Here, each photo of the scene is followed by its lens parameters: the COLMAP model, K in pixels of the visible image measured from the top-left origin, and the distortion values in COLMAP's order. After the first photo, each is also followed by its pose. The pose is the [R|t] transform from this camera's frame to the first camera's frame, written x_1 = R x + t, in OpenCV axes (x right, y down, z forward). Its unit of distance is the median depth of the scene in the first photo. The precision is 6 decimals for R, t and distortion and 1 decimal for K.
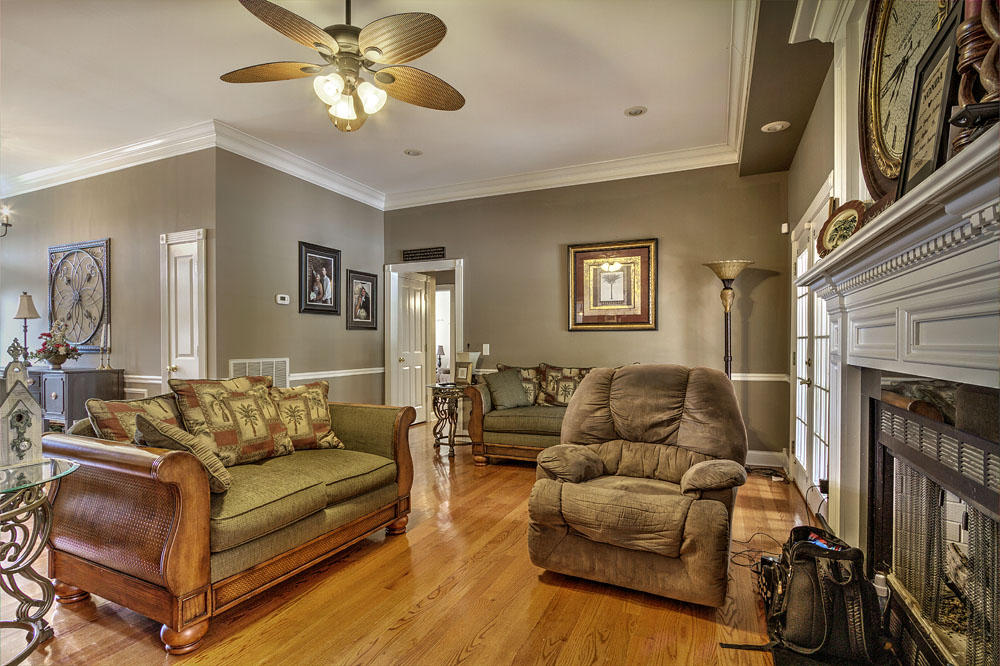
lens RADIAL K [[496.5, 0, 496.8], [0, 496.5, 347.7], [0, 0, 1]] dist [-0.013527, -0.000429]
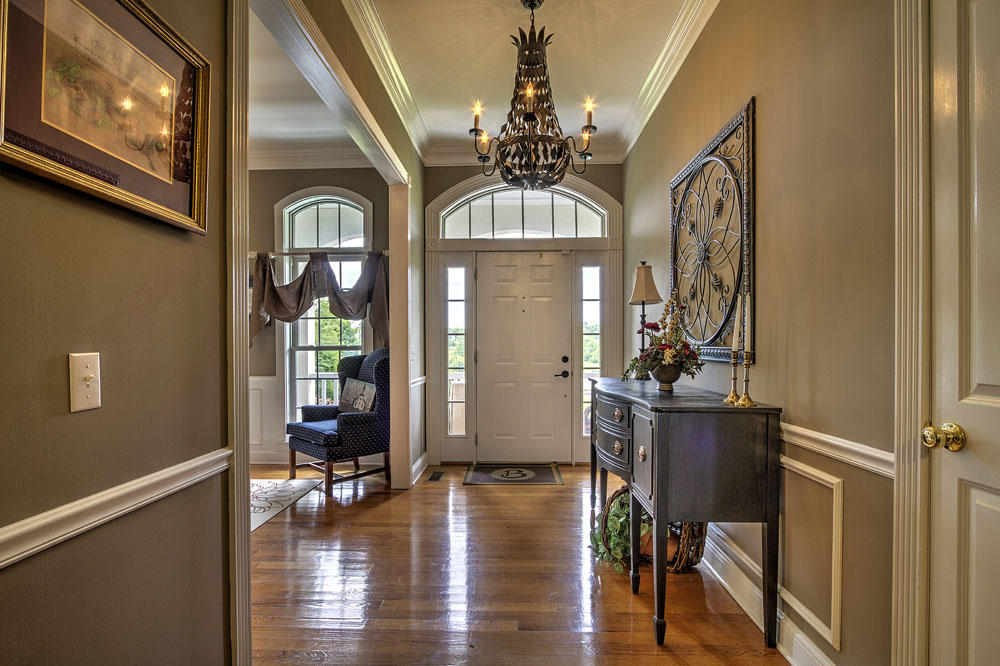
lens RADIAL K [[514.0, 0, 495.1], [0, 514.0, 346.2], [0, 0, 1]] dist [-0.028119, -0.000571]
pose [[0.378144, 0.004367, -0.925737, -0.462278], [-0.011853, 0.999930, -0.000125, -0.002340], [0.925671, 0.011020, 0.378169, 0.627844]]
